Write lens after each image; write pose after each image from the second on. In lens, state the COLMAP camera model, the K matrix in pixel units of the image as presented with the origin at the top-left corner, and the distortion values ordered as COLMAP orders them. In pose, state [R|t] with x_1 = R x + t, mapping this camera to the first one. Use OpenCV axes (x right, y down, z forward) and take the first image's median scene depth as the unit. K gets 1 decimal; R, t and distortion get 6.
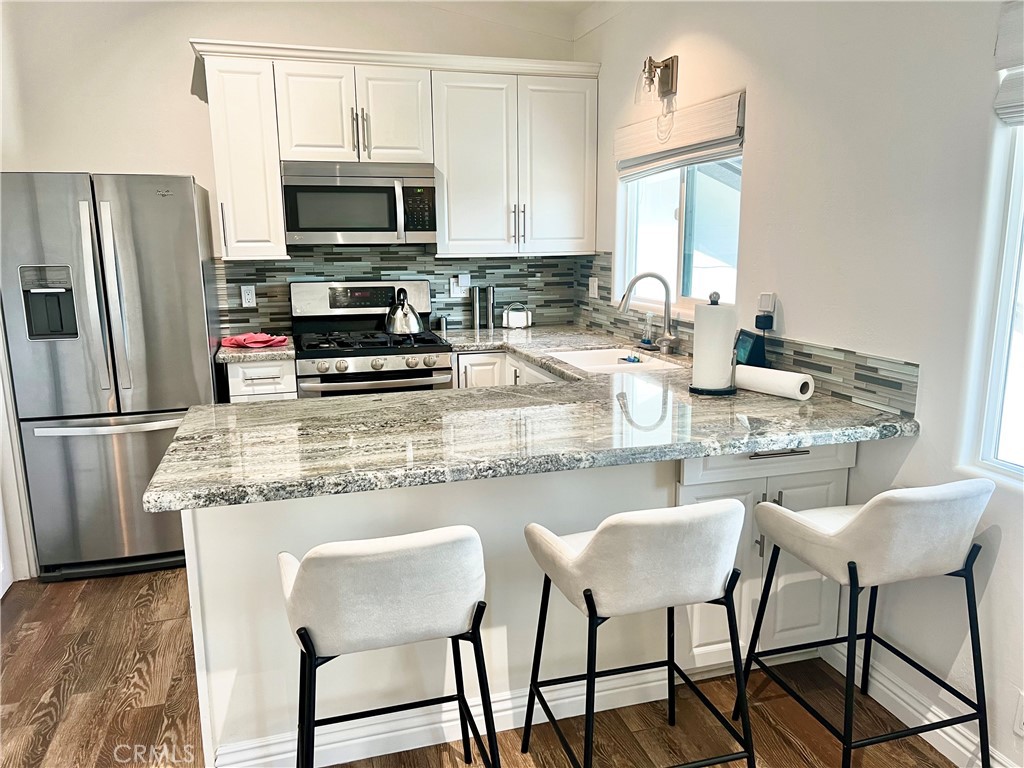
lens RADIAL K [[765.8, 0, 509.3], [0, 765.8, 392.1], [0, 0, 1]] dist [0.051683, -0.071030]
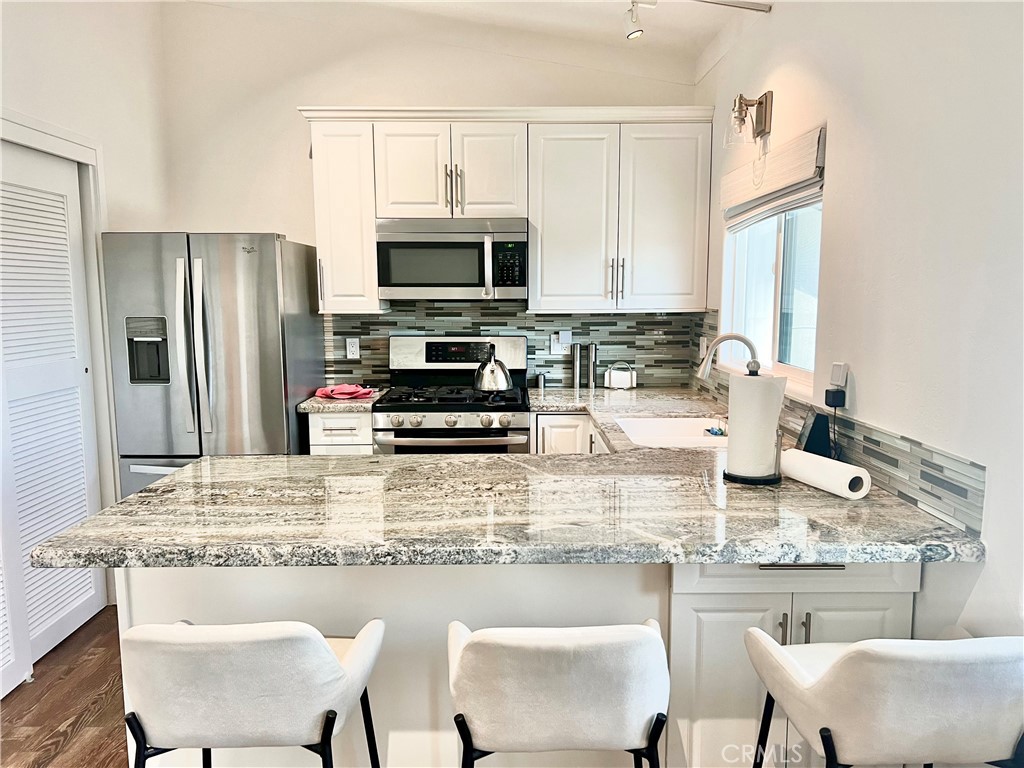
lens RADIAL K [[765.8, 0, 509.3], [0, 765.8, 392.1], [0, 0, 1]] dist [0.051683, -0.071030]
pose [[0.959418, 0.042241, -0.278807, 0.156054], [-0.060915, 0.996418, -0.058653, -0.019138], [0.275331, 0.073256, 0.958554, 0.079484]]
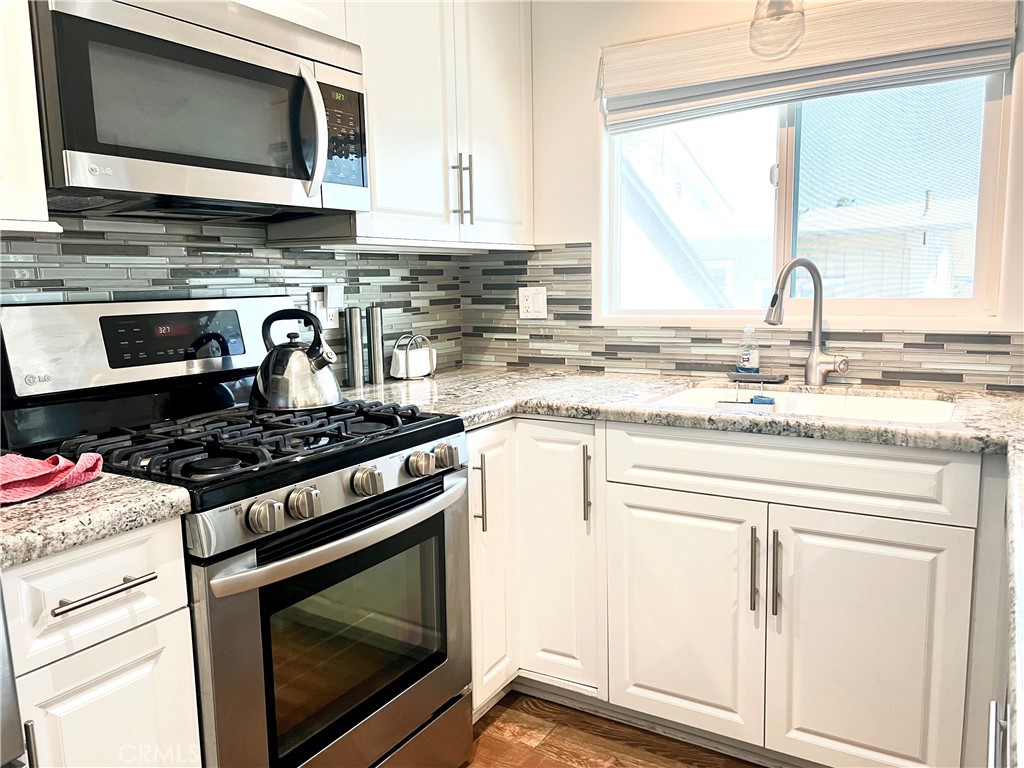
lens RADIAL K [[770.2, 0, 512.0], [0, 770.2, 384.0], [0, 0, 1]] dist [-0.012587, -0.007040]
pose [[0.736370, -0.095227, 0.669844, -0.357101], [0.146780, 0.988951, -0.020765, -0.063920], [-0.660466, 0.113611, 0.742211, 0.589816]]
